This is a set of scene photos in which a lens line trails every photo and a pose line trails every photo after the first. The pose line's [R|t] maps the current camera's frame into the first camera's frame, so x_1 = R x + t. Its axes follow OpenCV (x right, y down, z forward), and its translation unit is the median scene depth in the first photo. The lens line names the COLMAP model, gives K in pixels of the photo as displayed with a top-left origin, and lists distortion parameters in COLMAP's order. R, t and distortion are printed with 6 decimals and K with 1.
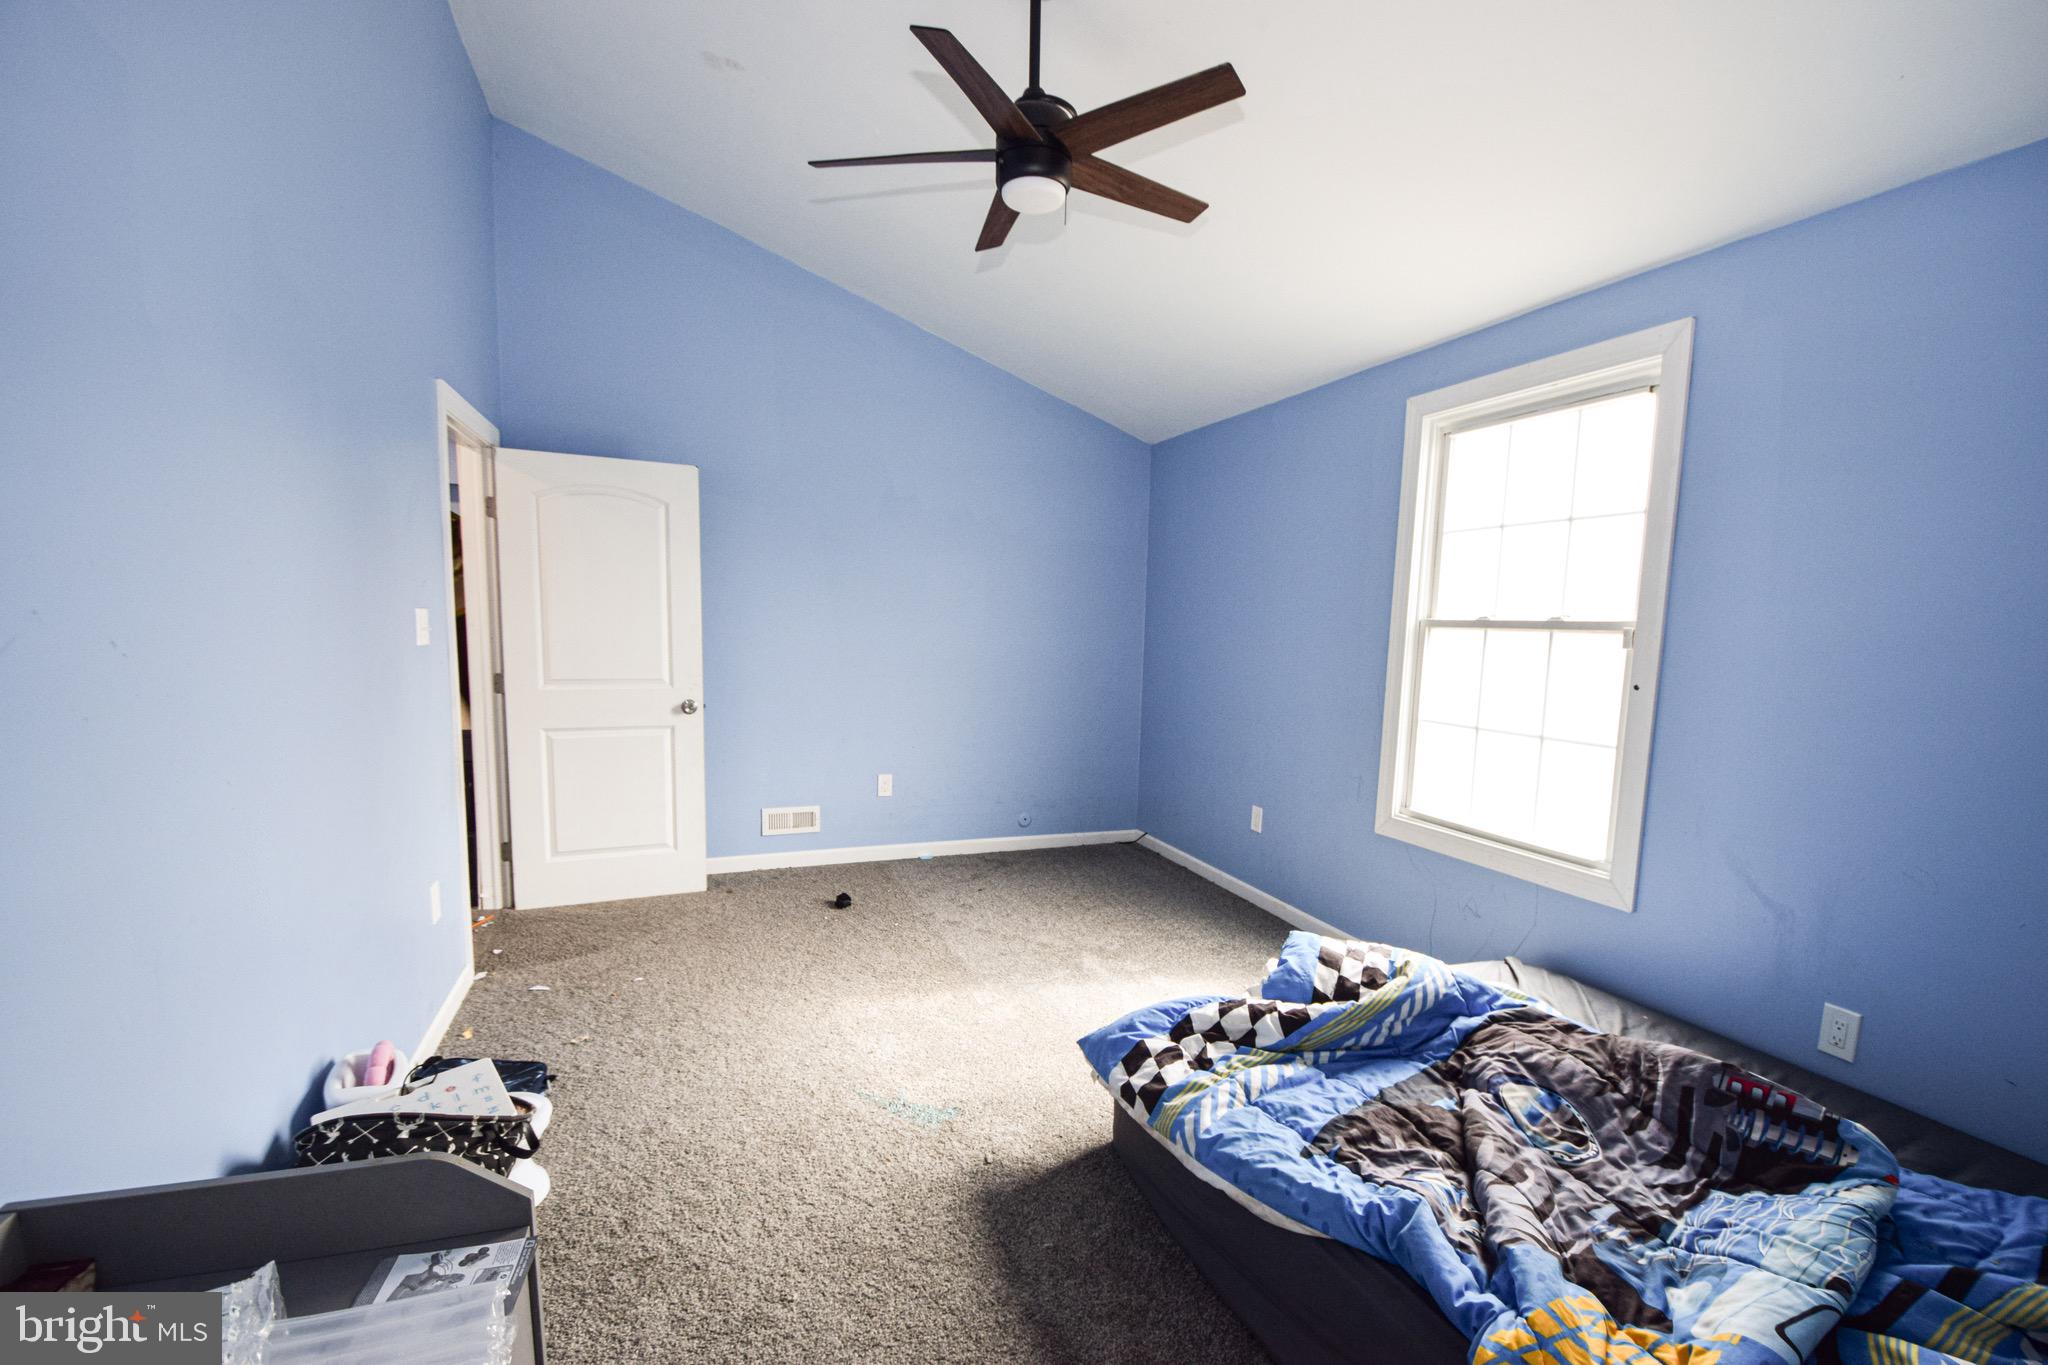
lens RADIAL K [[898.4, 0, 1053.6], [0, 898.4, 710.5], [0, 0, 1]] dist [0.016851, -0.021594]
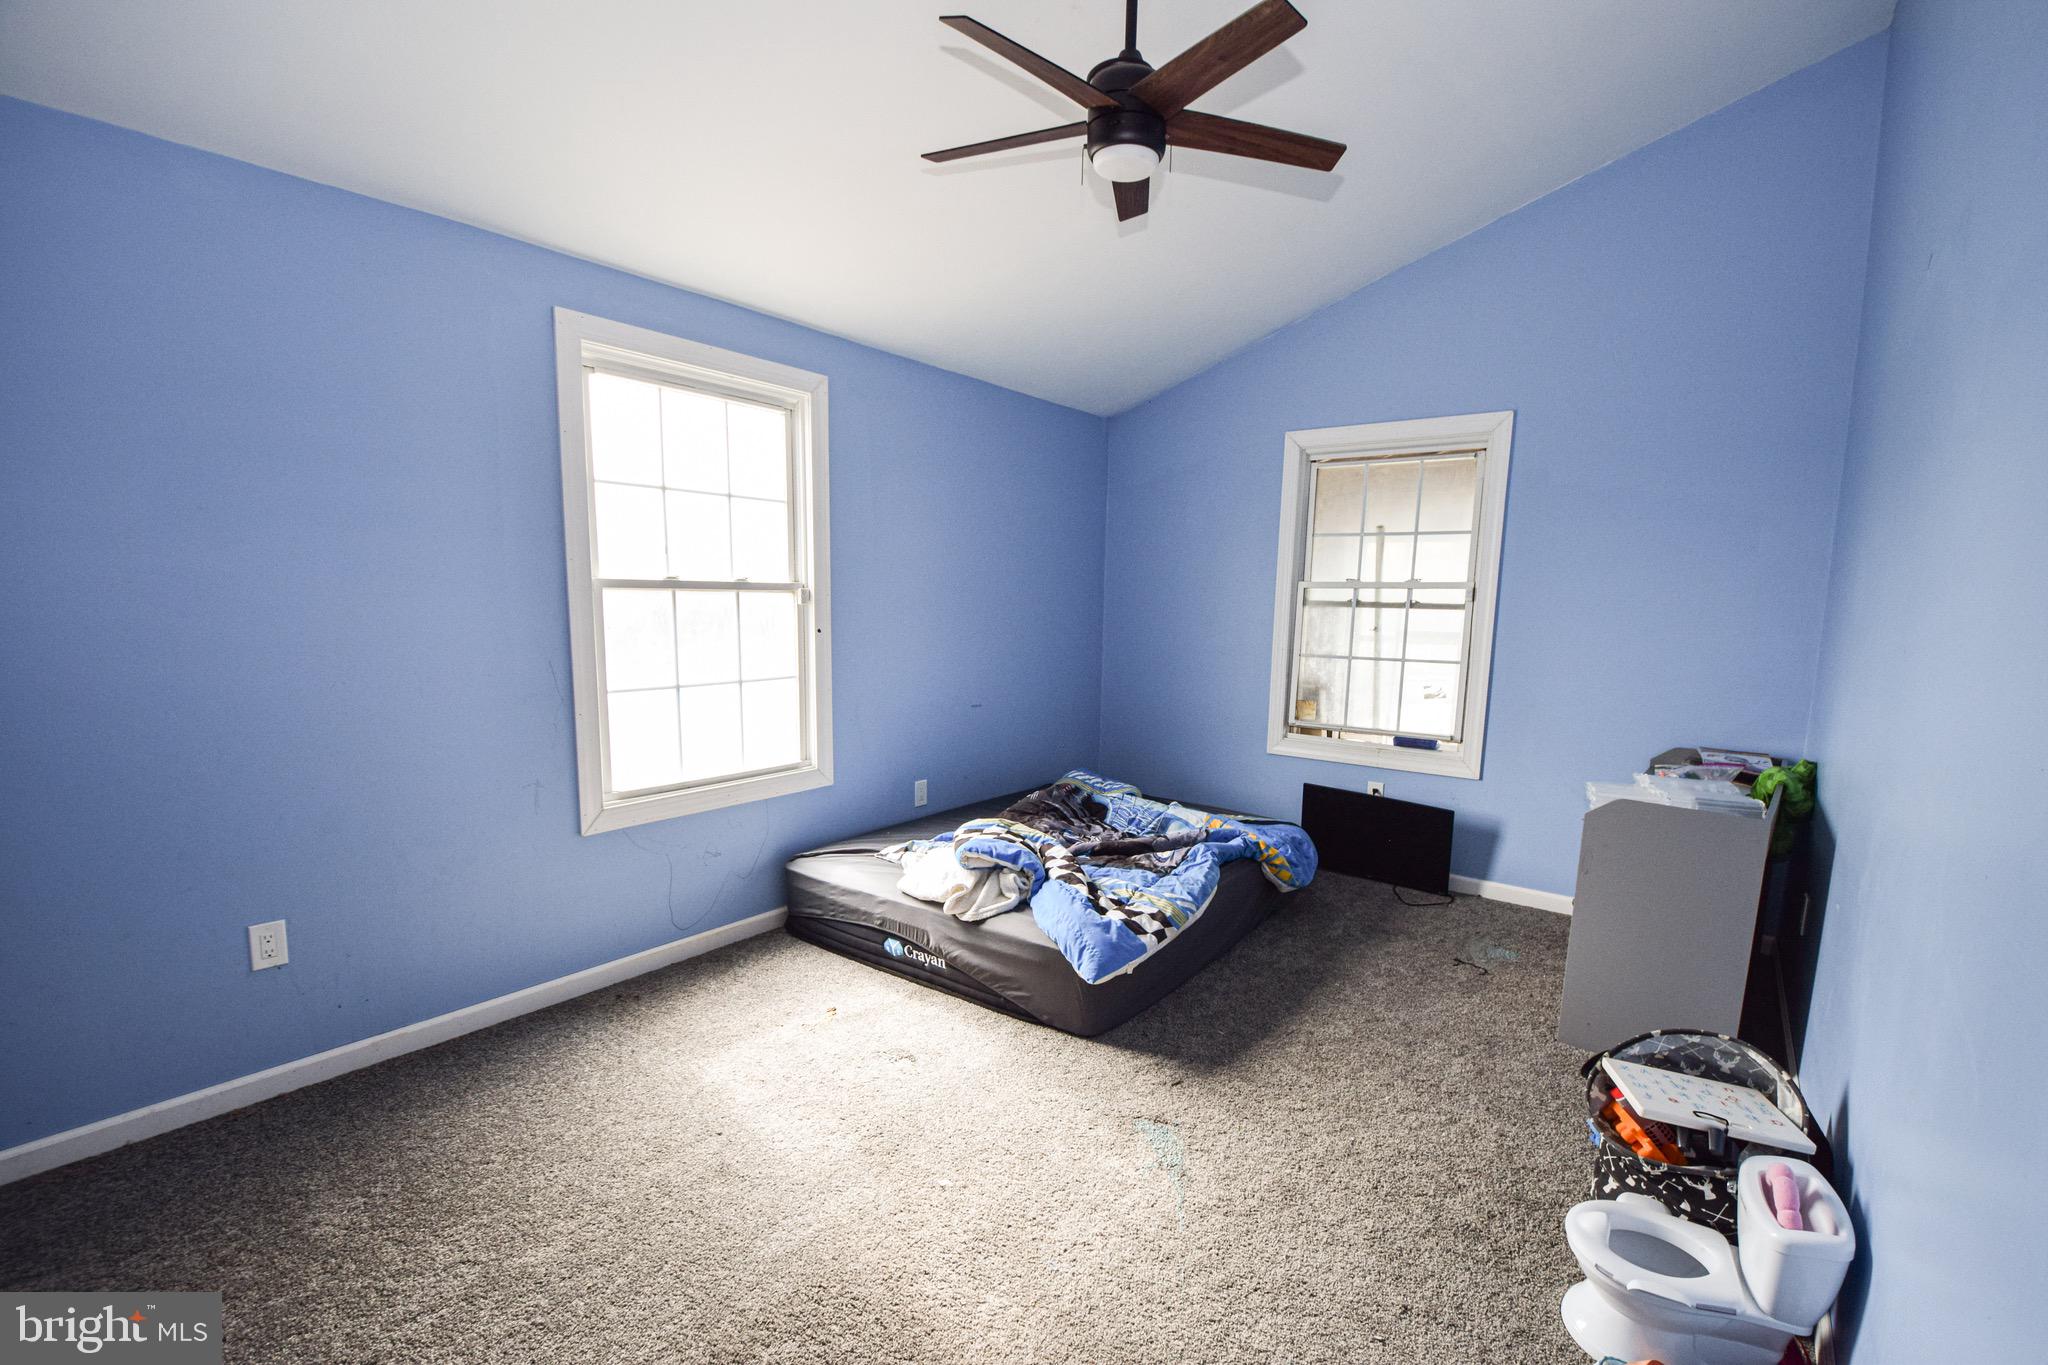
lens RADIAL K [[898.4, 0, 1053.6], [0, 898.4, 710.5], [0, 0, 1]] dist [0.016851, -0.021594]
pose [[-0.529624, -0.144455, 0.835842, -0.700850], [0.048084, 0.978695, 0.199611, -0.156756], [-0.846869, 0.145909, -0.511394, 1.320024]]
